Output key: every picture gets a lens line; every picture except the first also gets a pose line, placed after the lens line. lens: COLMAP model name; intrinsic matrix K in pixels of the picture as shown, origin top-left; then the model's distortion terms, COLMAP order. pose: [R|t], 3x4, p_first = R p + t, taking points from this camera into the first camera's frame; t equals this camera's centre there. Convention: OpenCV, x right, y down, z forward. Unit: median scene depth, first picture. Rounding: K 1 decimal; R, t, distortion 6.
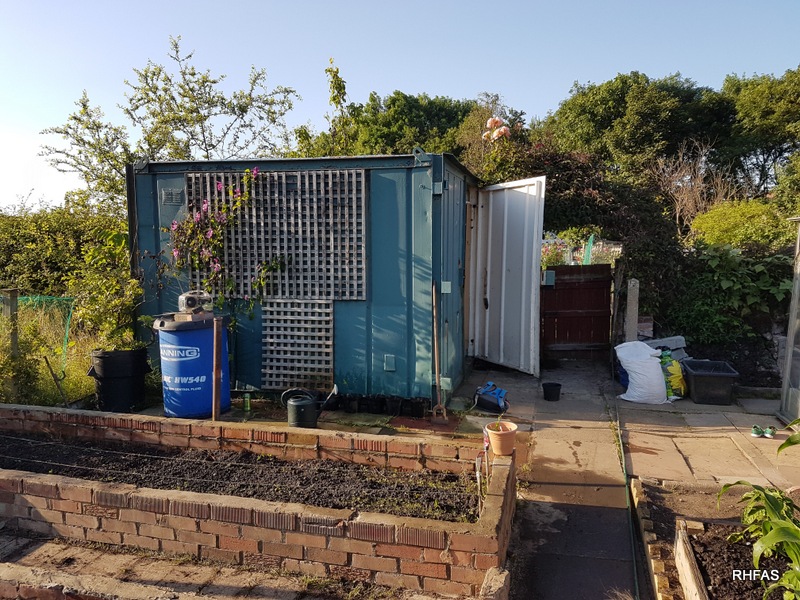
lens RADIAL K [[574.4, 0, 415.8], [0, 574.4, 302.9], [0, 0, 1]] dist [0.134494, -0.177930]
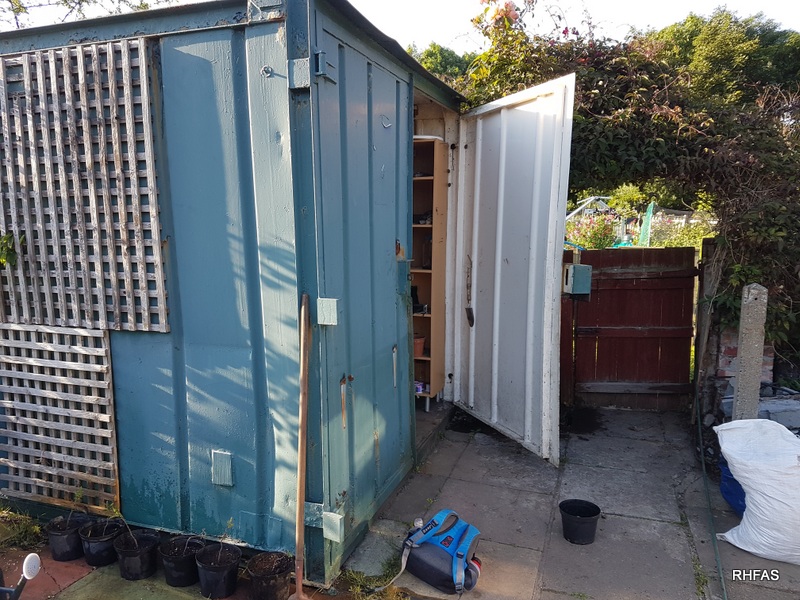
lens RADIAL K [[574.4, 0, 409.5], [0, 574.4, 302.1], [0, 0, 1]] dist [0.134494, -0.177930]
pose [[0.996028, 0.010924, -0.088371, 0.145428], [-0.006804, 0.998882, 0.046790, -0.052115], [0.088783, -0.046003, 0.994988, 0.548716]]
